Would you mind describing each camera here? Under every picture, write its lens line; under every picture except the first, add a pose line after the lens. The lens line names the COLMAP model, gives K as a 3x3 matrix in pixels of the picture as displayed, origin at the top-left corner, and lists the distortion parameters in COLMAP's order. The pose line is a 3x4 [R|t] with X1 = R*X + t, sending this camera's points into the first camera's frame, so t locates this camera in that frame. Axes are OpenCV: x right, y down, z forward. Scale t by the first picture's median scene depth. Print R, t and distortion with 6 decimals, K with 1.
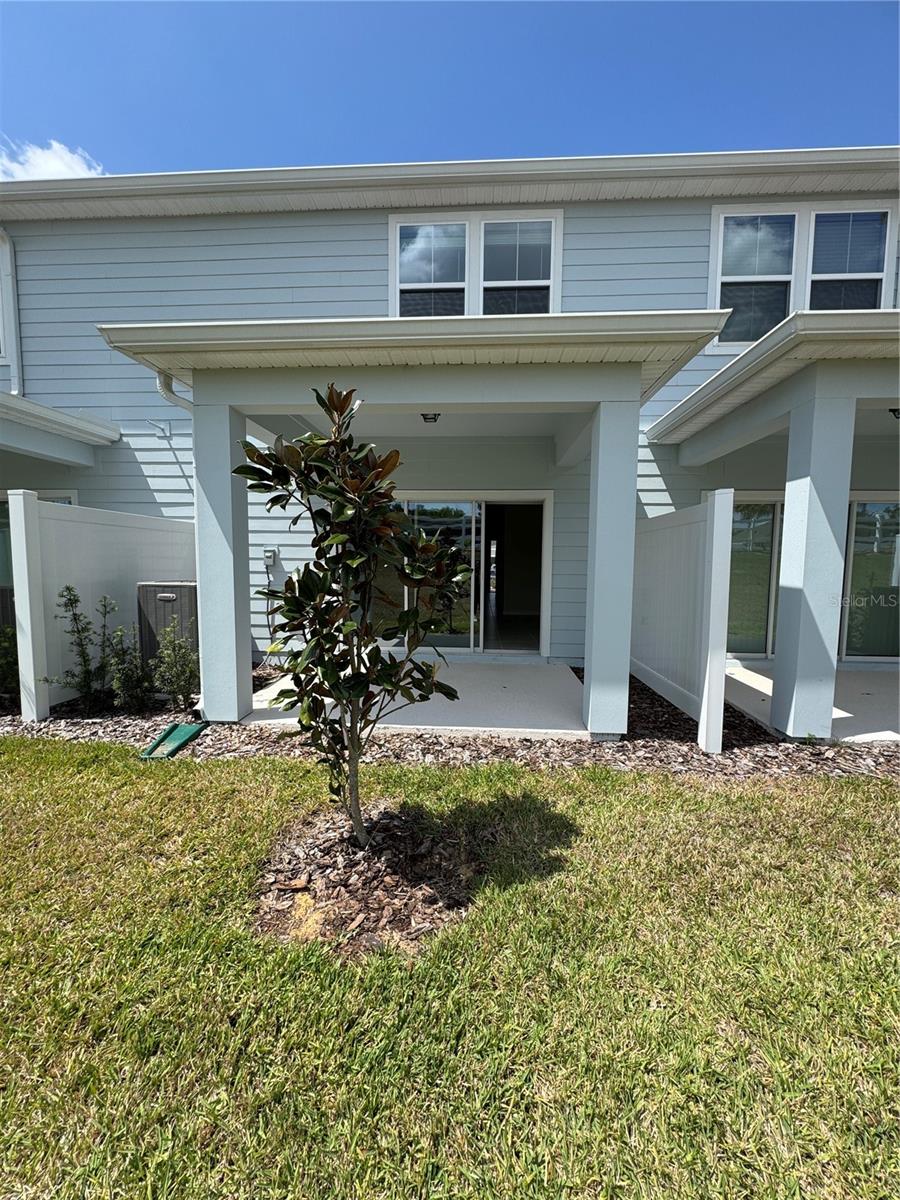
lens RADIAL K [[478.6, 0, 450.4], [0, 478.6, 601.2], [0, 0, 1]] dist [-0.001810, -0.000020]
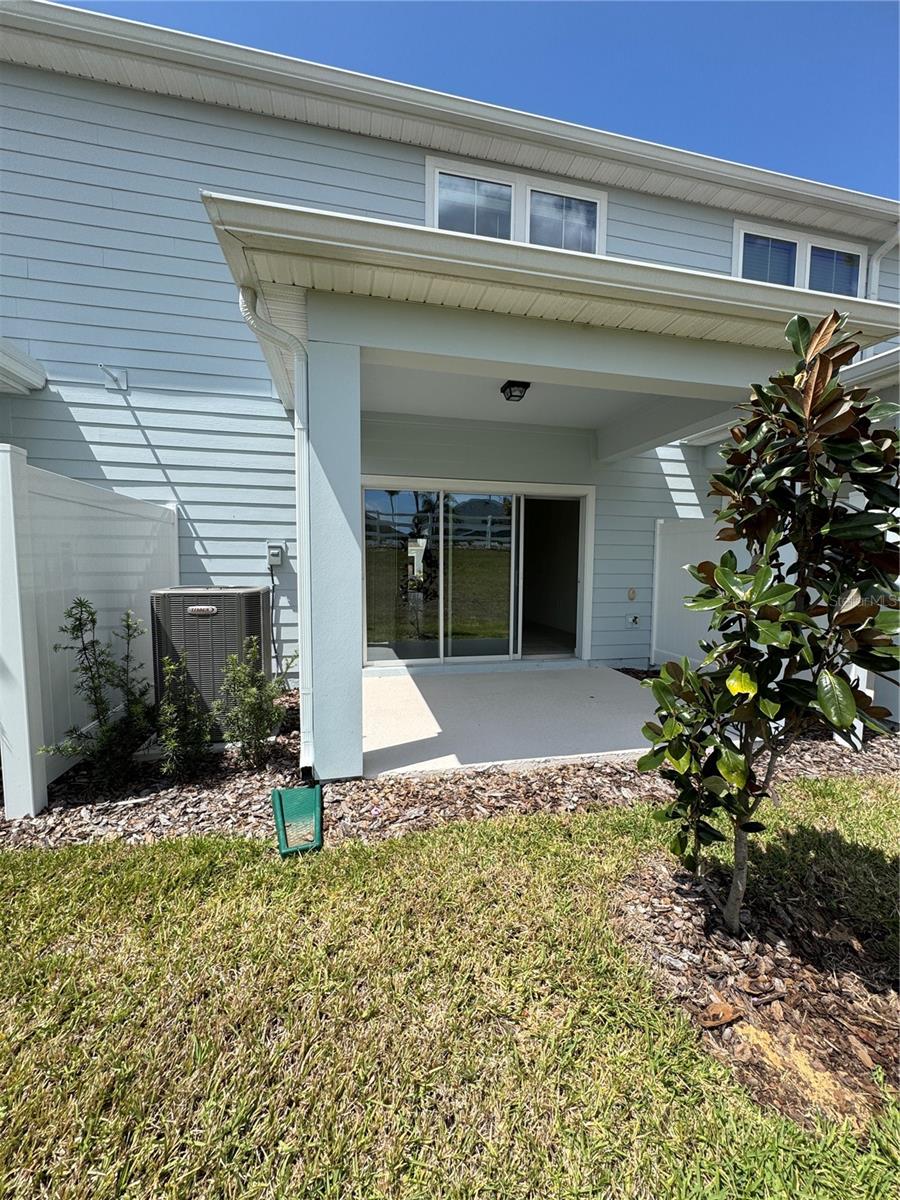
lens RADIAL K [[478.6, 0, 452.4], [0, 478.6, 601.1], [0, 0, 1]] dist [-0.001810, -0.000020]
pose [[0.959261, -0.024245, 0.281479, -0.484065], [0.023260, 0.999706, 0.006839, -0.020909], [-0.281562, -0.000013, 0.959543, 0.232296]]
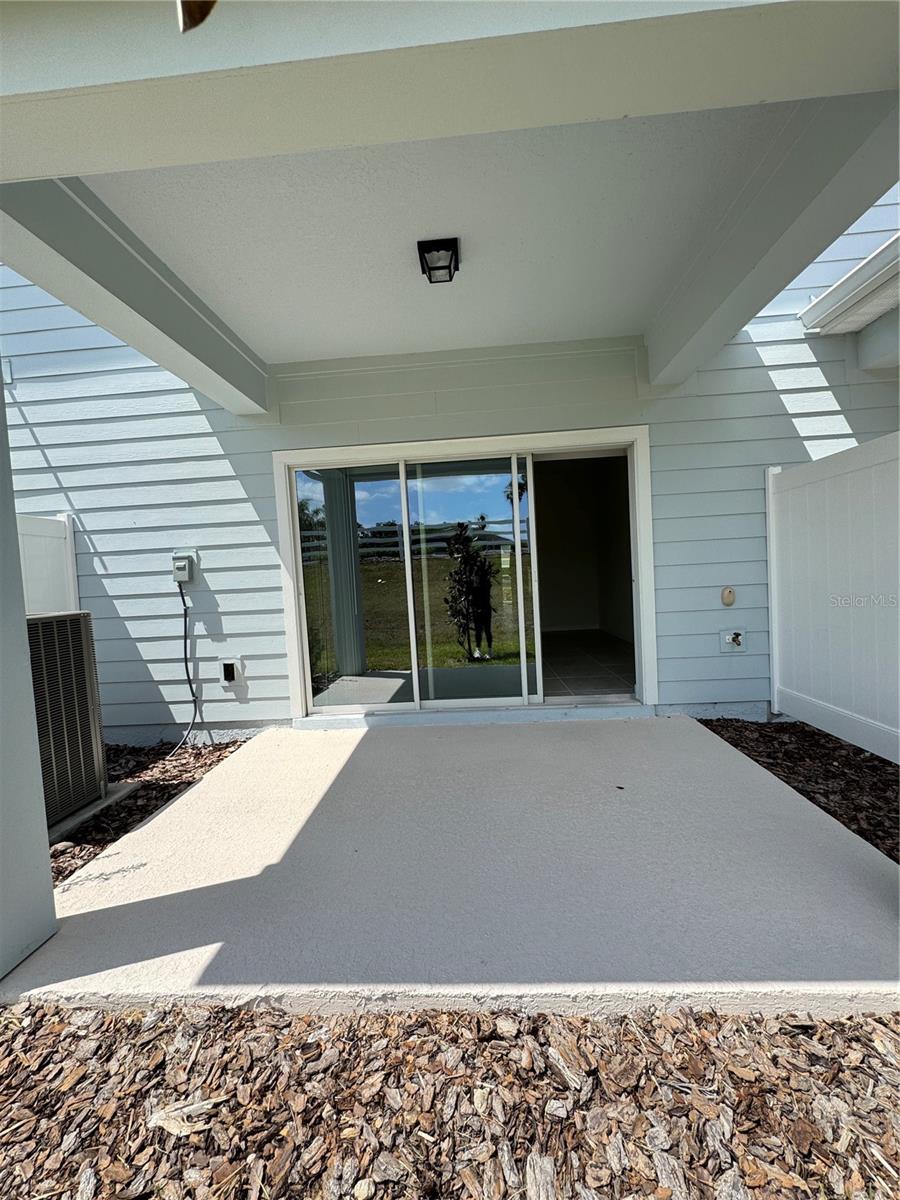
lens RADIAL K [[478.6, 0, 451.6], [0, 478.6, 604.3], [0, 0, 1]] dist [-0.001810, -0.000020]
pose [[0.997983, -0.063429, 0.002386, -0.064646], [0.063471, 0.997613, -0.027199, -0.012719], [-0.000656, 0.027295, 0.999627, 0.594536]]
